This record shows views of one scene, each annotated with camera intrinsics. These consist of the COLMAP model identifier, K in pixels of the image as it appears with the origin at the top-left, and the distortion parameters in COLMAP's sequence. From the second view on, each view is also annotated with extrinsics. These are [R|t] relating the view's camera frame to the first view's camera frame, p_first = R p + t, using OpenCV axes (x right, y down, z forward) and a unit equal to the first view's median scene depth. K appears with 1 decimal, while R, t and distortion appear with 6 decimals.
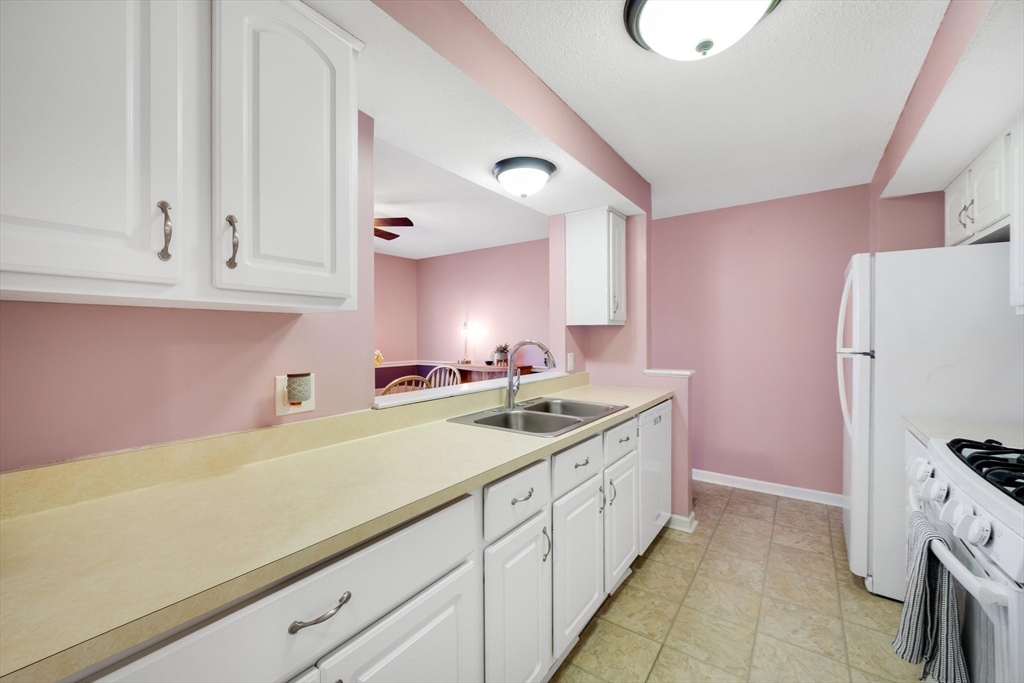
lens RADIAL K [[404.3, 0, 525.9], [0, 404.3, 336.4], [0, 0, 1]] dist [-0.000184, -0.001117]
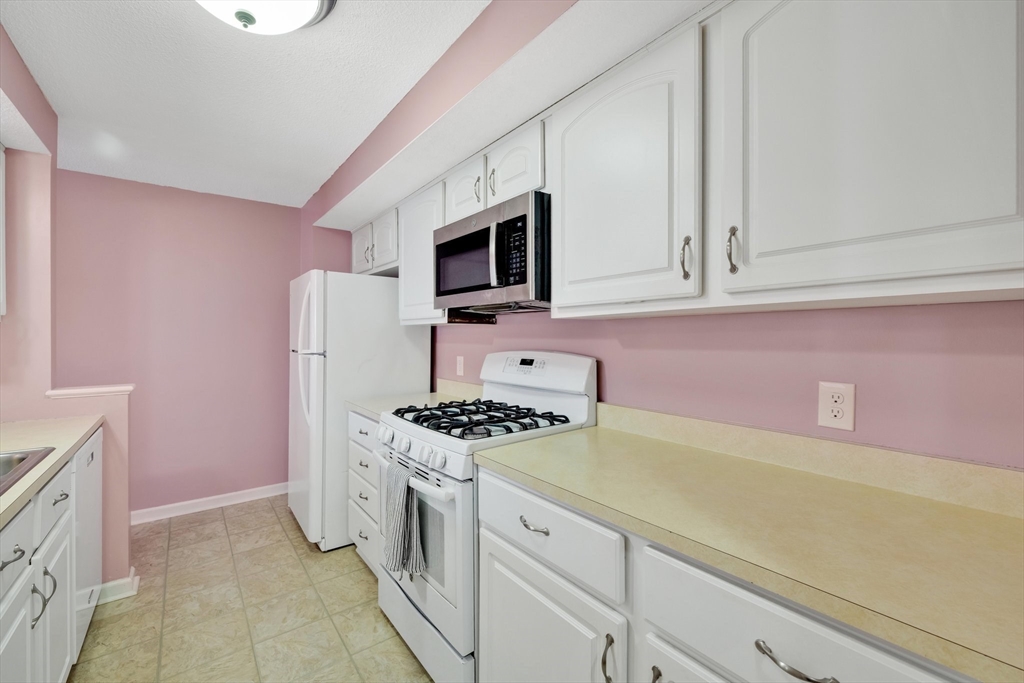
lens RADIAL K [[404.3, 0, 516.3], [0, 404.3, 338.7], [0, 0, 1]] dist [-0.000184, -0.001117]
pose [[0.306398, -0.000876, 0.951903, -0.106814], [0.003317, 0.999994, -0.000148, 0.000024], [-0.951898, 0.003203, 0.306400, 0.070313]]
